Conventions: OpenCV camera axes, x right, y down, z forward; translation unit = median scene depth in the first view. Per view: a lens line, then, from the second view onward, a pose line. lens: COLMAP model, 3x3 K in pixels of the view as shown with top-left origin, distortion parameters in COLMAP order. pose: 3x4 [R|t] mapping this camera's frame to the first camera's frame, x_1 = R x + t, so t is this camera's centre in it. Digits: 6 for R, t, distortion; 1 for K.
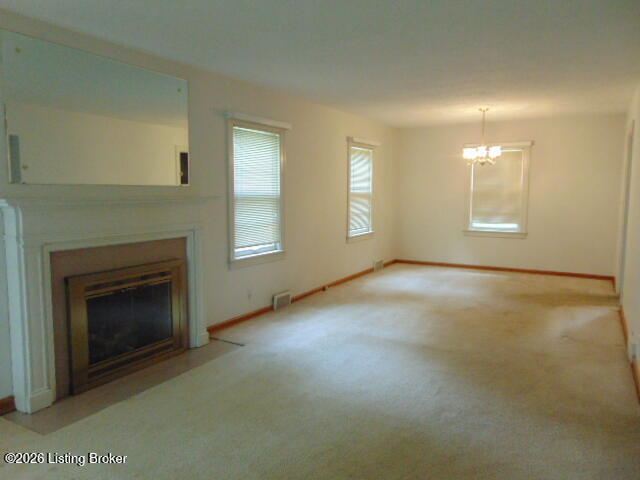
lens RADIAL K [[481.2, 0, 315.6], [0, 481.2, 239.4], [0, 0, 1]] dist [-0.011825, 0.037670]
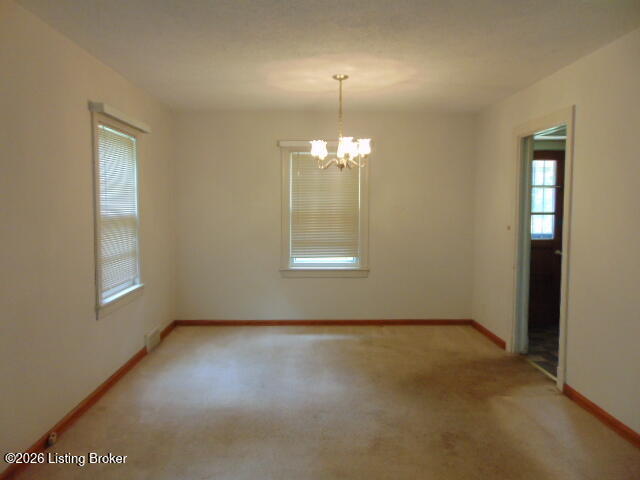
lens RADIAL K [[481.2, 0, 317.0], [0, 481.2, 239.2], [0, 0, 1]] dist [-0.011825, 0.037670]
pose [[0.855319, -0.033796, 0.516999, 0.005725], [0.051428, 0.998480, -0.019812, -0.048914], [-0.515544, 0.043534, 0.855757, 0.433862]]
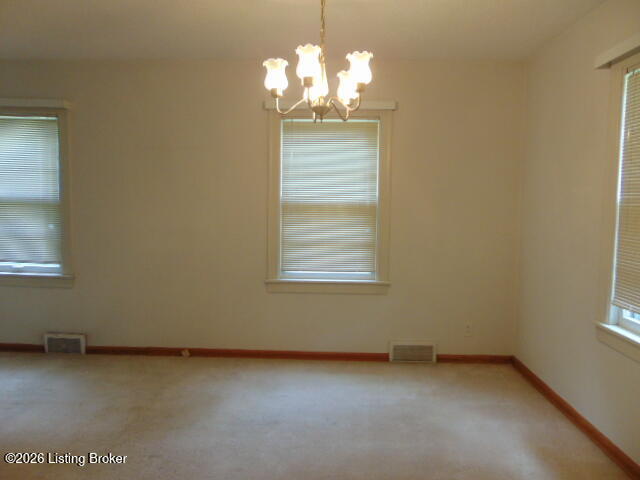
lens RADIAL K [[481.2, 0, 318.0], [0, 481.2, 235.2], [0, 0, 1]] dist [-0.011825, 0.037670]
pose [[0.442479, 0.082502, -0.892976, 0.551777], [-0.104500, 0.993719, 0.040029, -0.079493], [0.890669, 0.075604, 0.448322, 0.746458]]
